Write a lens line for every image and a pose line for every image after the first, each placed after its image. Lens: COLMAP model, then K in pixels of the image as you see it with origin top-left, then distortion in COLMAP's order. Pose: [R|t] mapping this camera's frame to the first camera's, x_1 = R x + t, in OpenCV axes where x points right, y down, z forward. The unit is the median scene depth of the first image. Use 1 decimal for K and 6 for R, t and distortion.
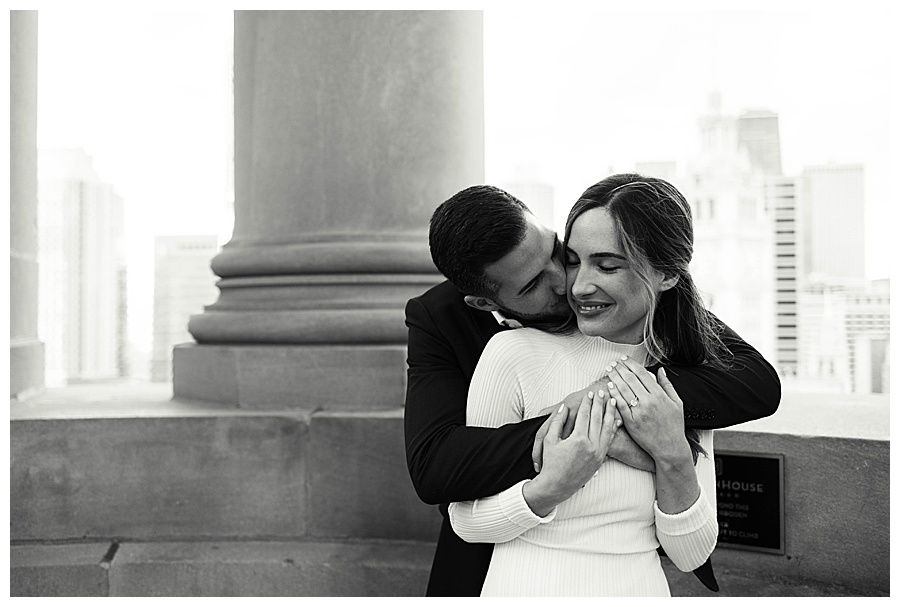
lens RADIAL K [[875.7, 0, 450.0], [0, 875.7, 303.5], [0, 0, 1]] dist [0.060102, 0.000419]
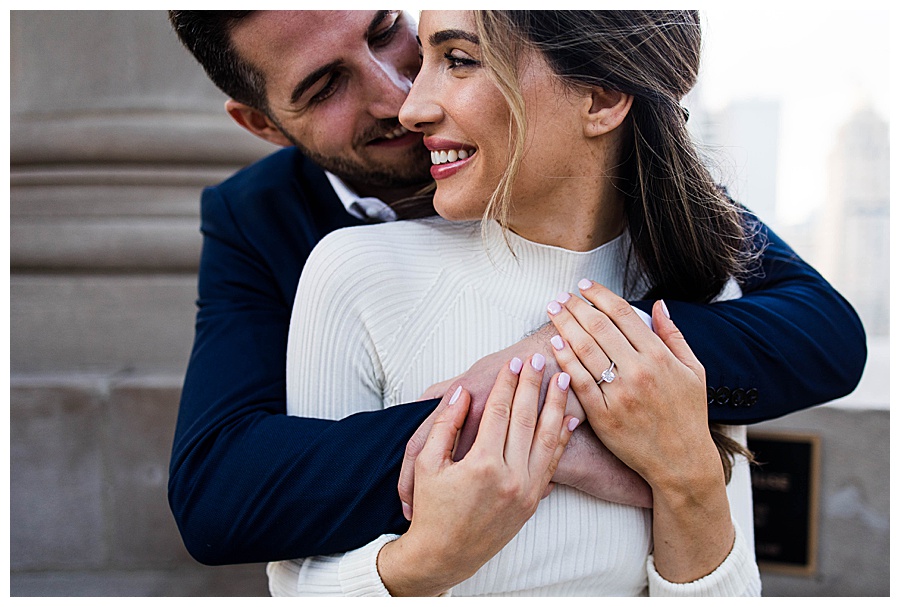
lens RADIAL K [[902.9, 0, 388.5], [0, 902.9, 364.8], [0, 0, 1]] dist [0.198111, 0.002251]
pose [[0.999153, -0.016571, -0.037676, 0.100117], [0.021594, 0.990321, 0.137102, 0.032362], [0.035040, -0.137800, 0.989840, 0.464232]]
